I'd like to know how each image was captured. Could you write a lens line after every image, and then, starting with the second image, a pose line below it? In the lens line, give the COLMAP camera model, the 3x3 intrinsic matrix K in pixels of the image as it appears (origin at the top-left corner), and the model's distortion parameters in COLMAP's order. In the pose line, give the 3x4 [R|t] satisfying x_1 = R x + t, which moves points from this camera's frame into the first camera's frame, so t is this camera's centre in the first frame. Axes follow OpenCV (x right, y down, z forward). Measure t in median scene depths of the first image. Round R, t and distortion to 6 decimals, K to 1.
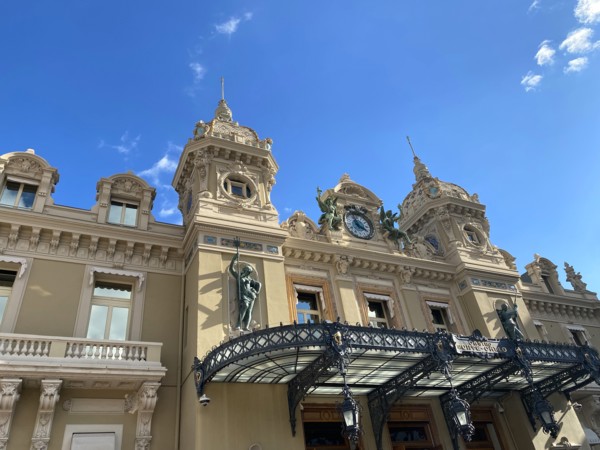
lens RADIAL K [[459.4, 0, 294.8], [0, 459.4, 219.9], [0, 0, 1]] dist [0.042850, -0.037861]
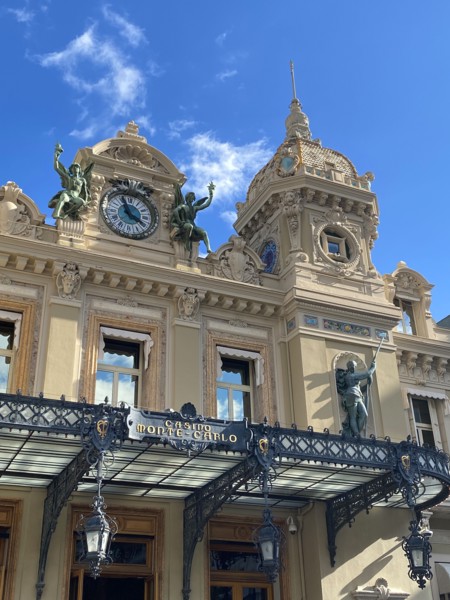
lens RADIAL K [[763.8, 0, 233.6], [0, 763.8, 282.9], [0, 0, 1]] dist [0.088519, 0.000000]
pose [[0.996223, 0.079225, -0.035550, 0.385092], [-0.073818, 0.988260, 0.133767, -0.052017], [0.045730, -0.130637, 0.990375, 0.007478]]
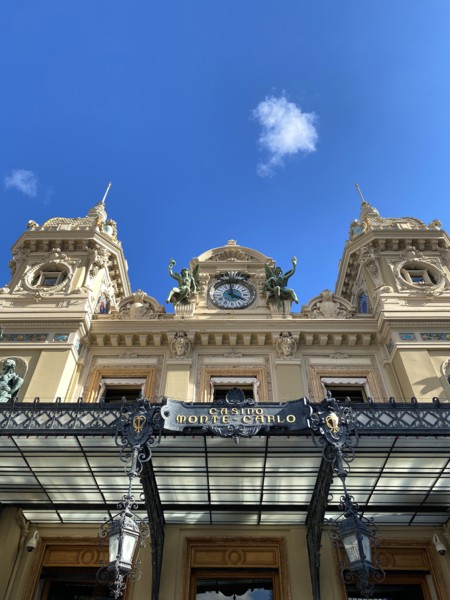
lens RADIAL K [[459.4, 0, 223.6], [0, 459.4, 295.7], [0, 0, 1]] dist [0.042850, -0.037861]
pose [[0.892662, -0.232166, -0.386332, 0.508600], [0.170448, 0.967363, -0.187499, 0.185837], [0.417255, 0.101524, 0.903101, 0.375849]]
